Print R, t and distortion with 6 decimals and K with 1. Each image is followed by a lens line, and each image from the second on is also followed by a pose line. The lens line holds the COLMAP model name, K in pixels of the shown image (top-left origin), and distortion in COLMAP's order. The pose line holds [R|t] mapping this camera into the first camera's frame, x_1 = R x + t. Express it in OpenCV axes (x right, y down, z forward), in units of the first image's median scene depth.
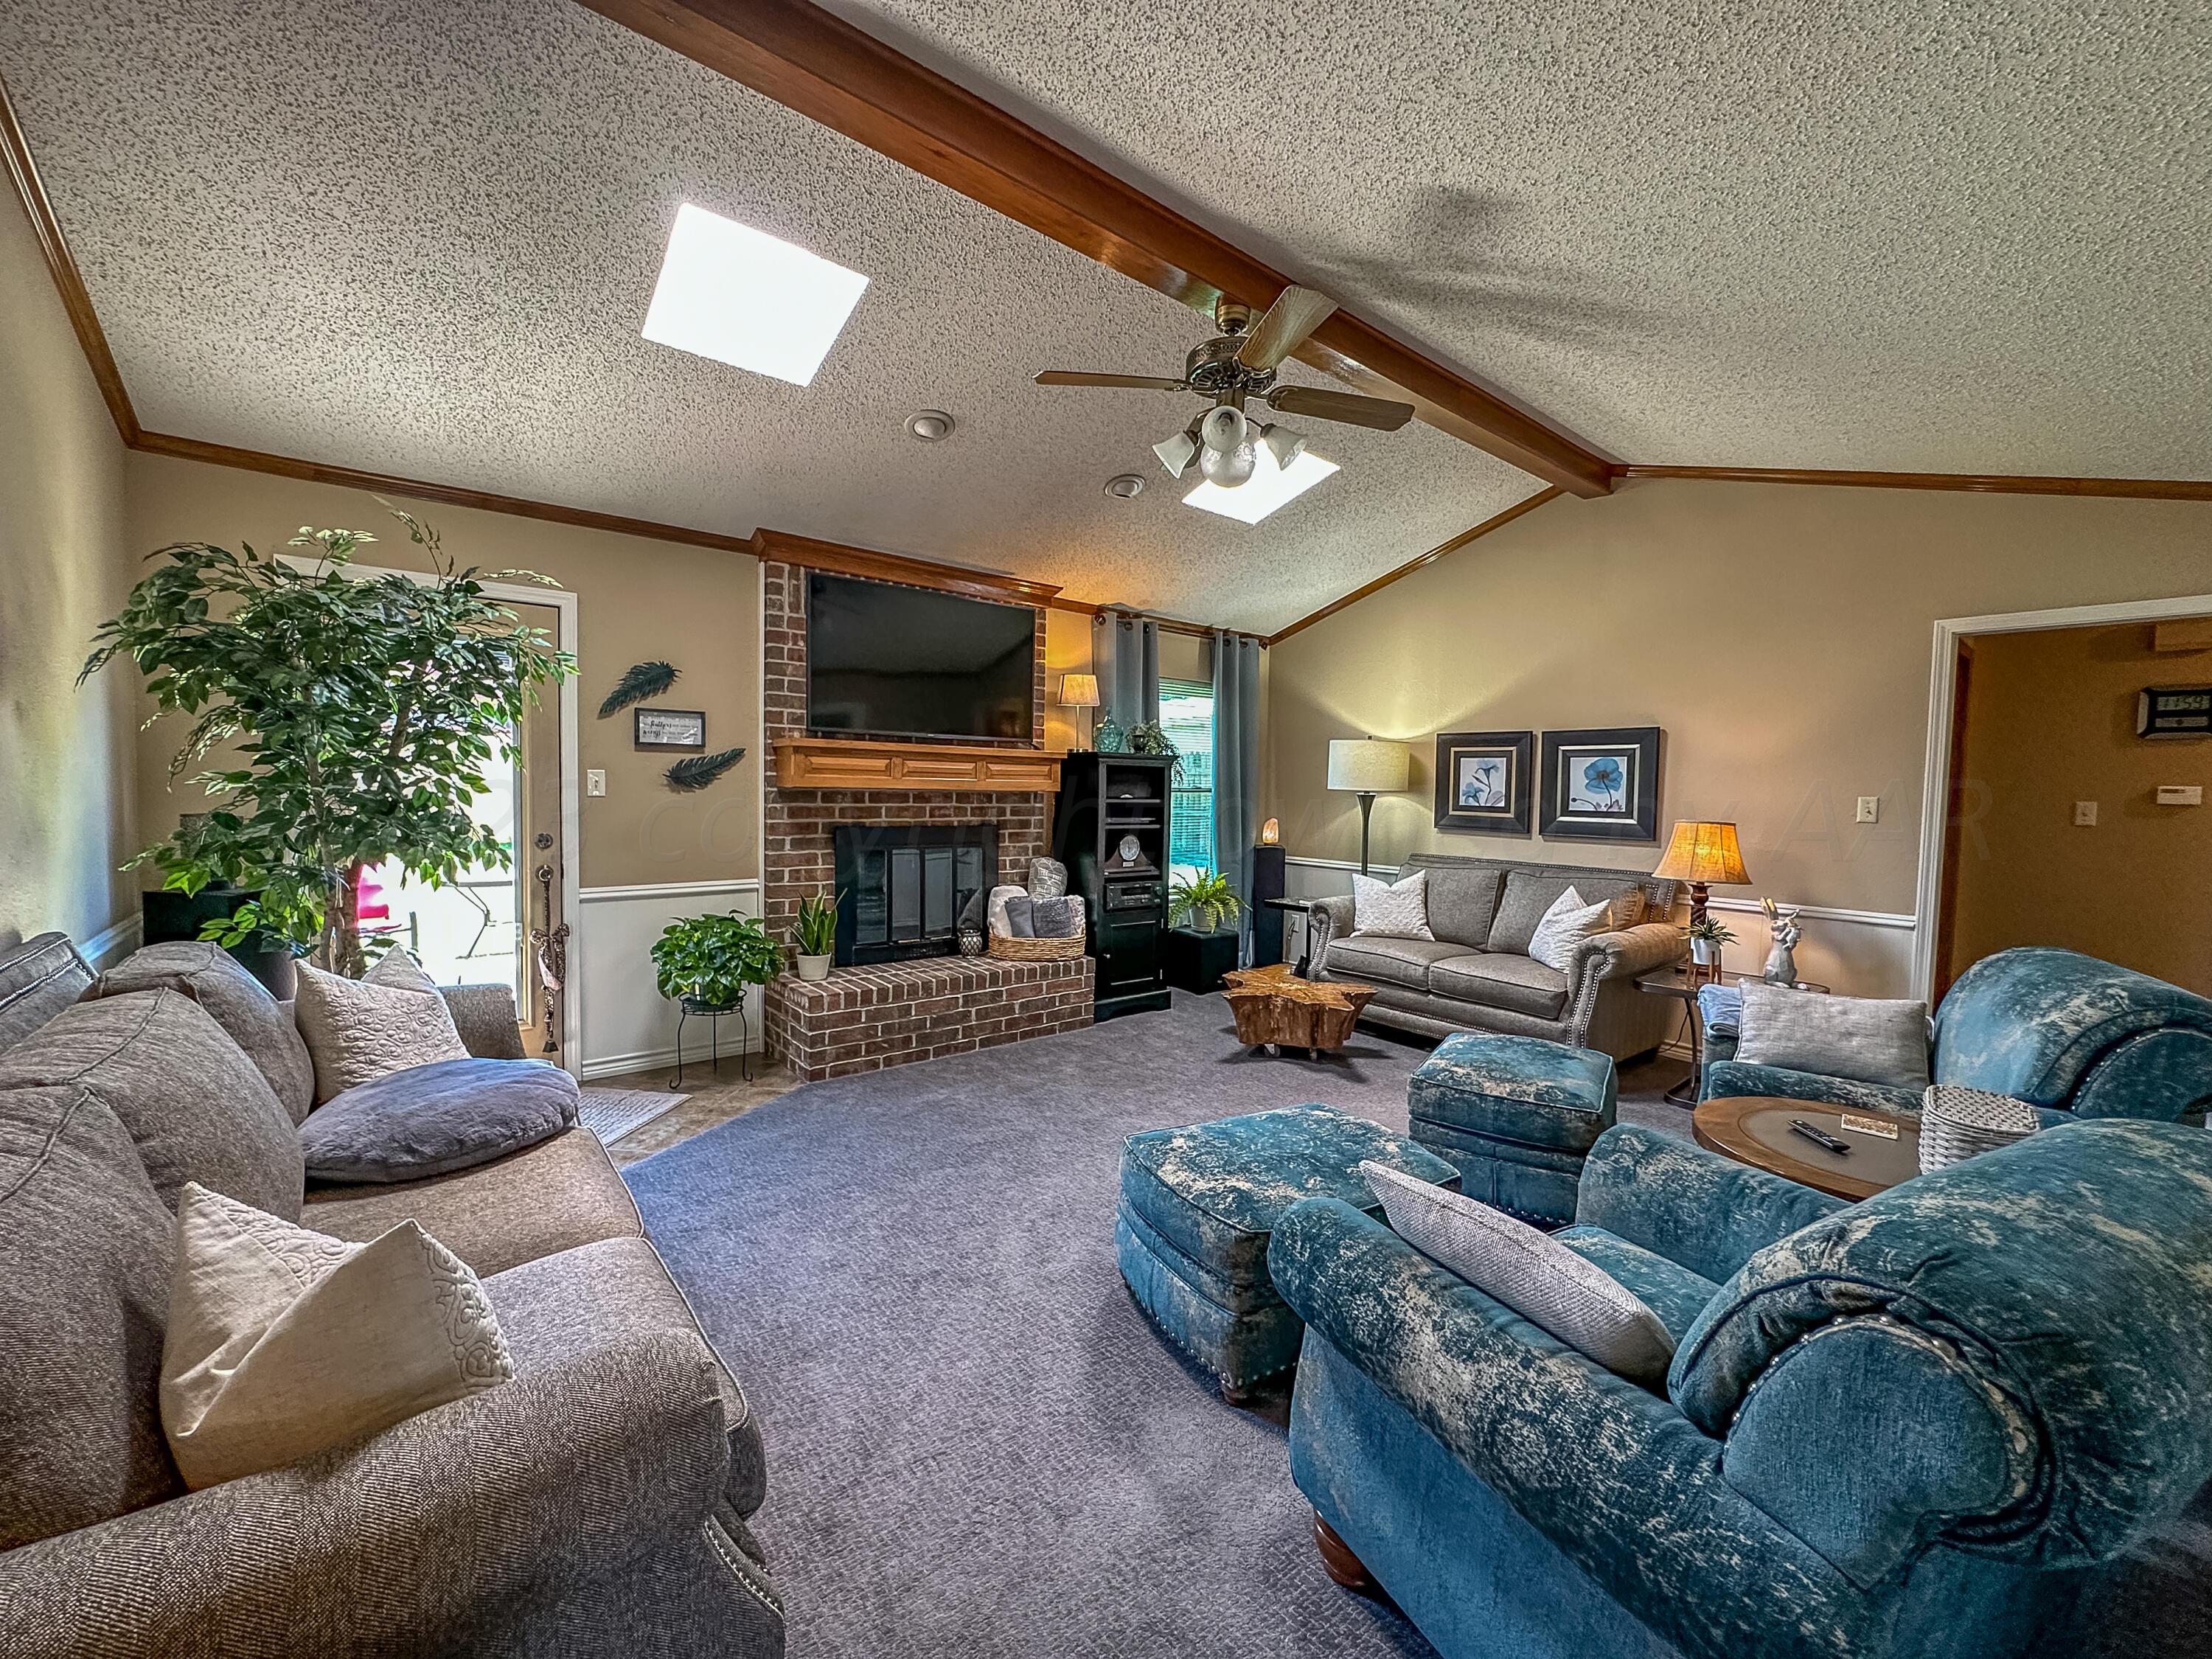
lens RADIAL K [[885.9, 0, 1102.6], [0, 885.9, 830.3], [0, 0, 1]] dist [-0.000446, 0.000093]
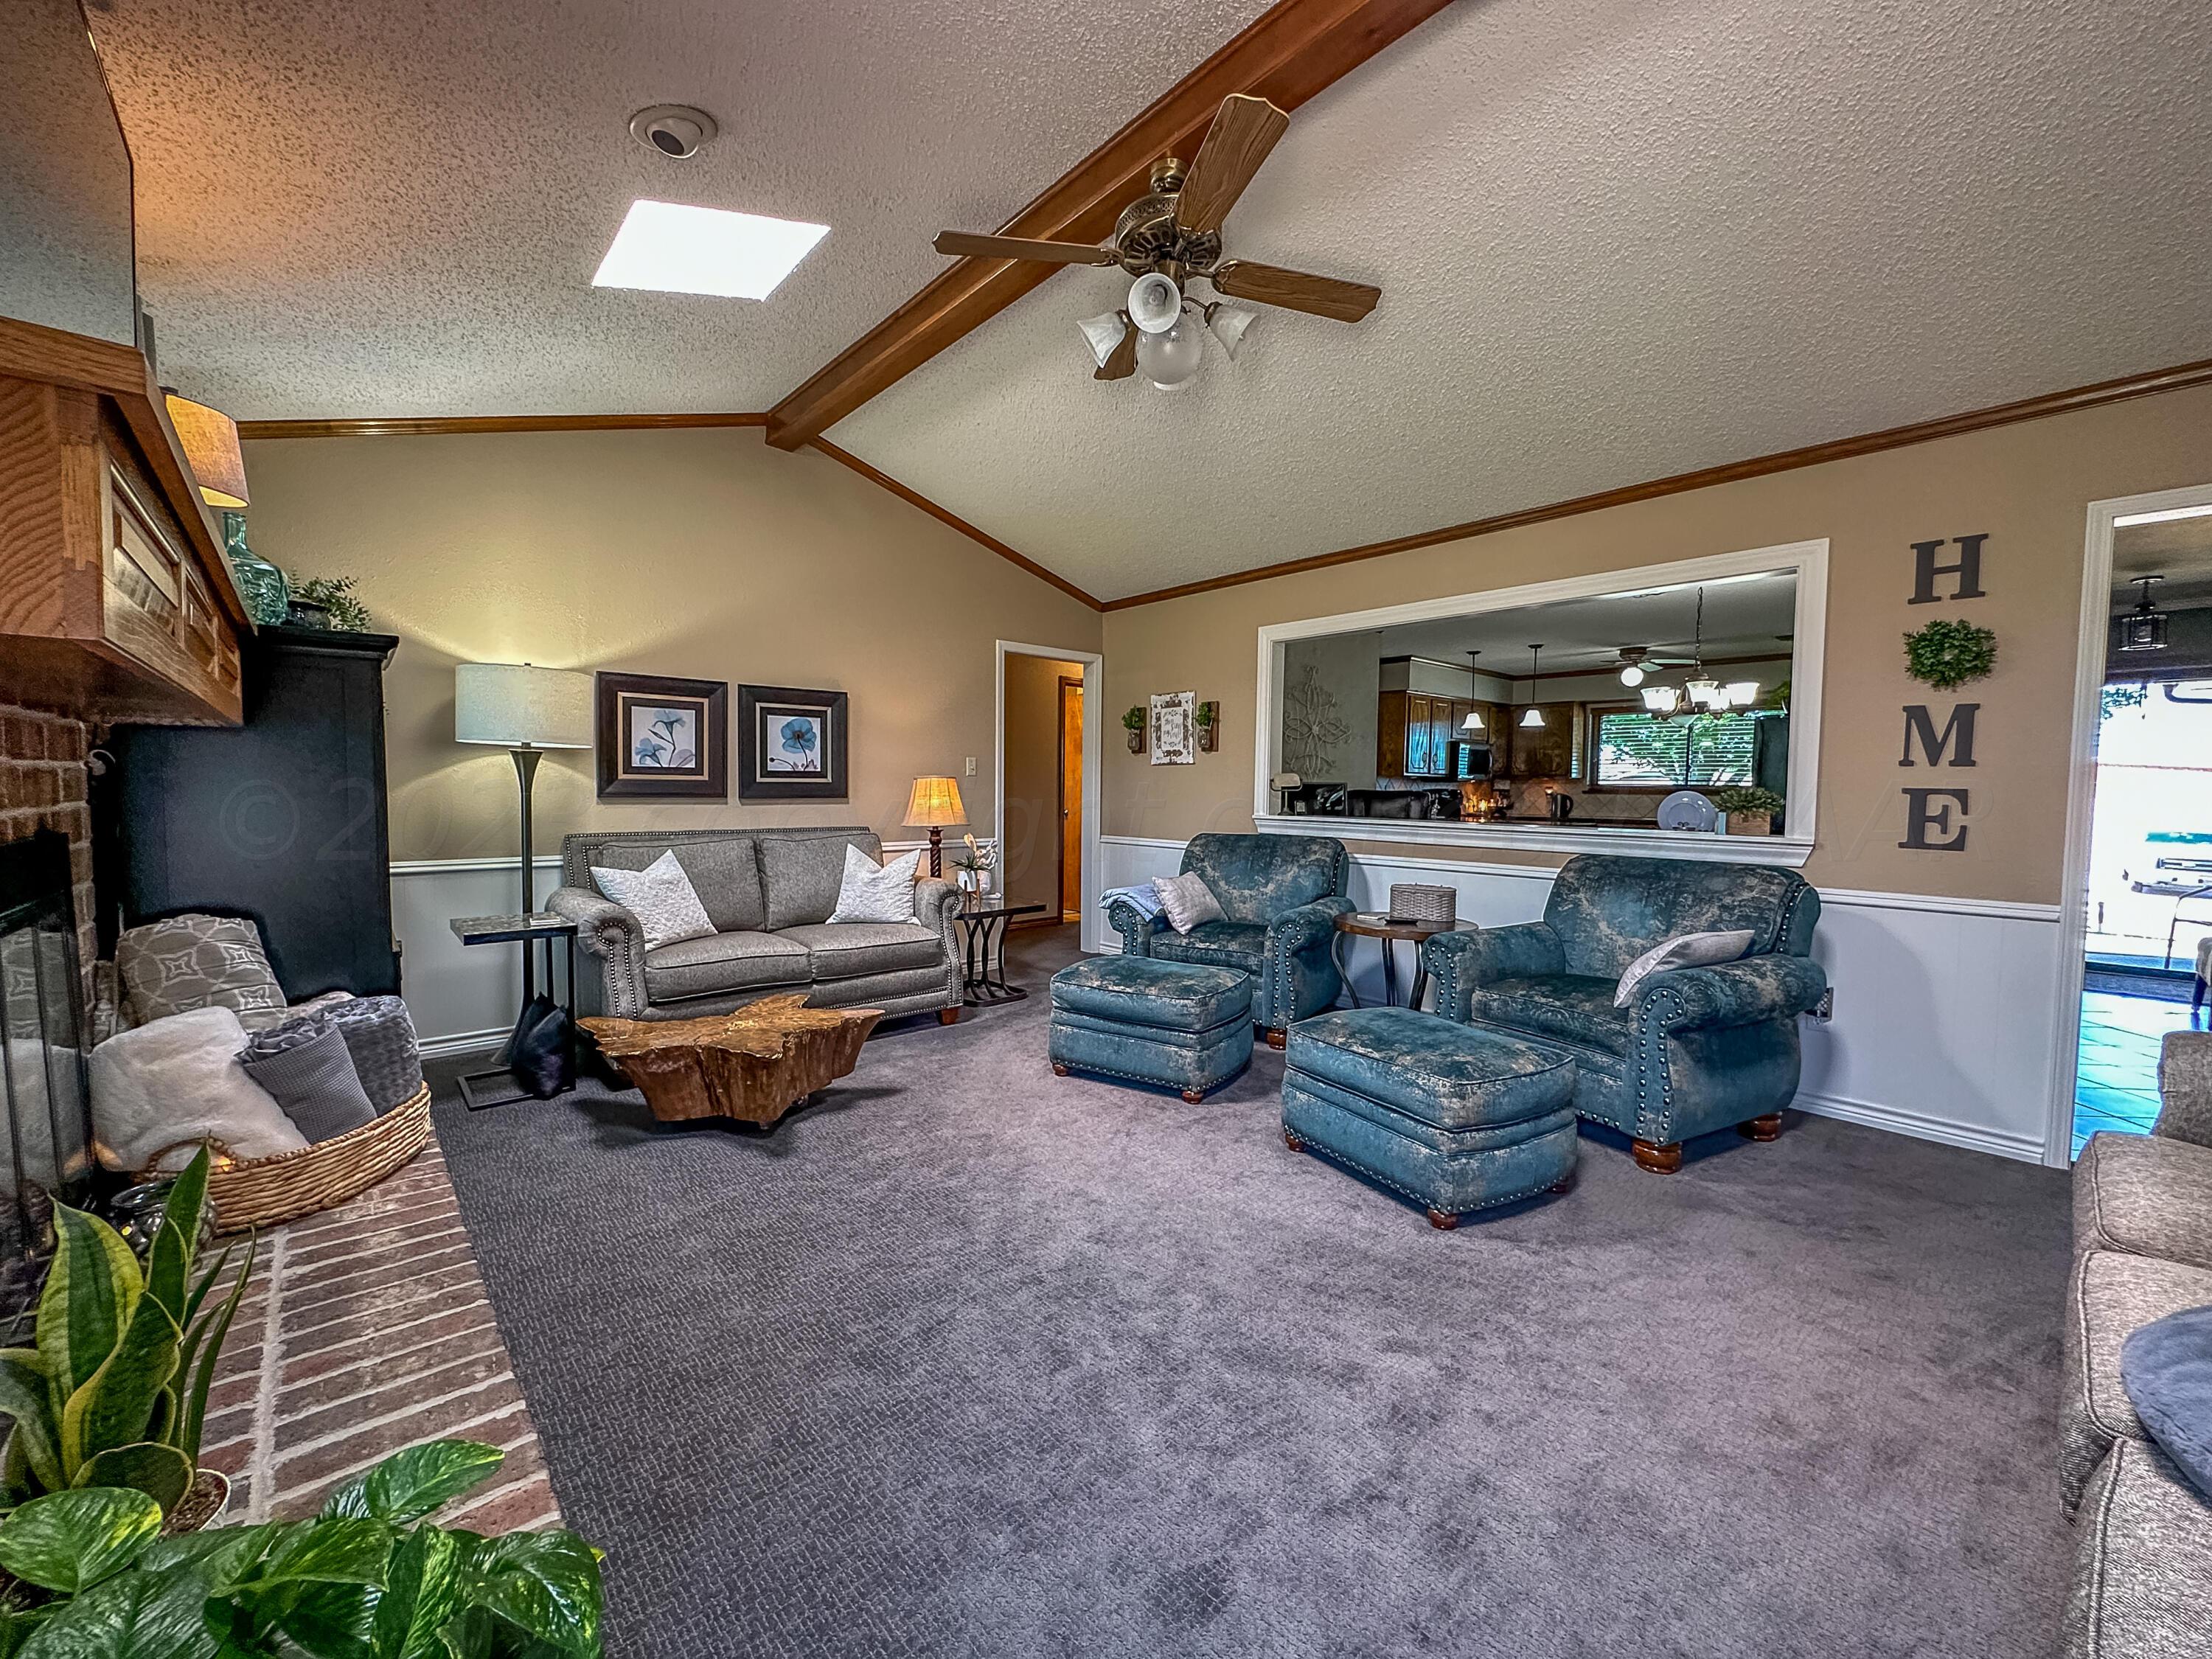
lens RADIAL K [[885.9, 0, 1106.8], [0, 885.9, 821.9], [0, 0, 1]] dist [-0.000446, 0.000093]
pose [[-0.046562, -0.061520, 0.997019, -0.439890], [0.043576, 0.997026, 0.063555, -0.012321], [-0.997964, 0.046406, -0.043743, 0.672540]]
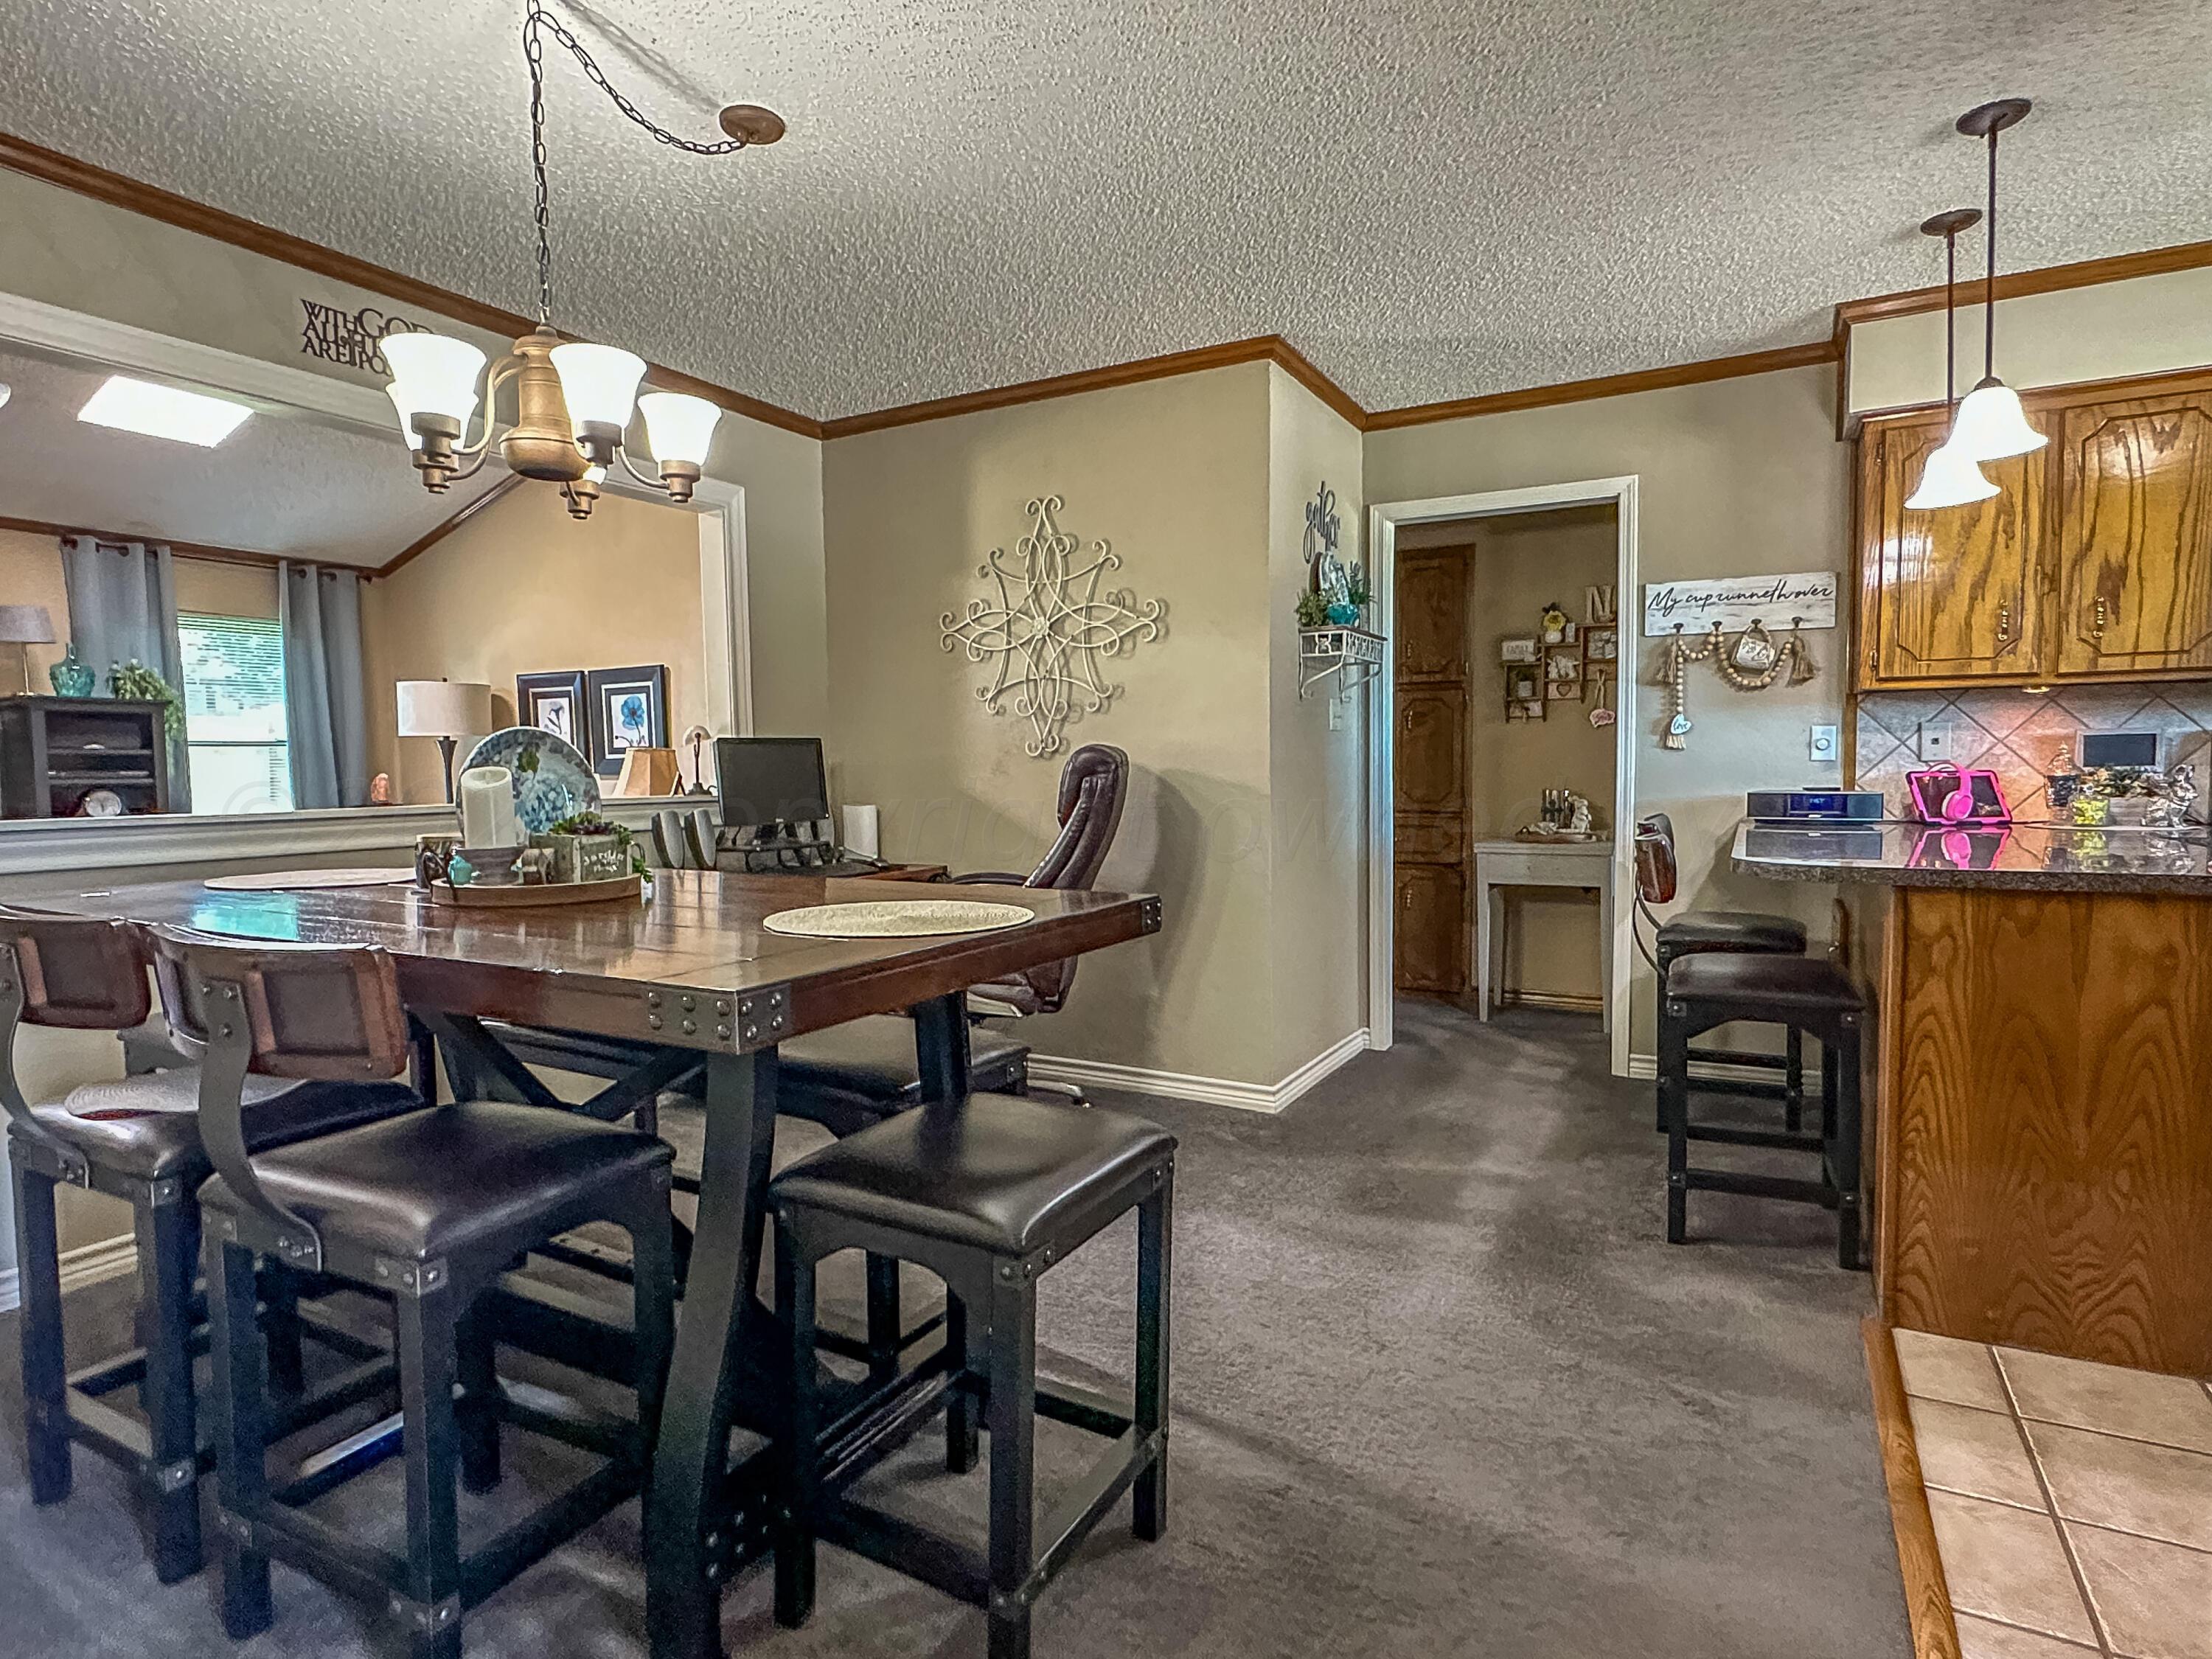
lens RADIAL K [[1180.2, 0, 1103.9], [0, 1180.2, 832.1], [0, 0, 1]] dist [-0.002598, 0.000747]
pose [[0.925755, -0.053112, 0.374376, 0.529495], [0.051907, 0.998563, 0.013309, 0.084486], [-0.374545, 0.007112, 0.927182, -0.458132]]
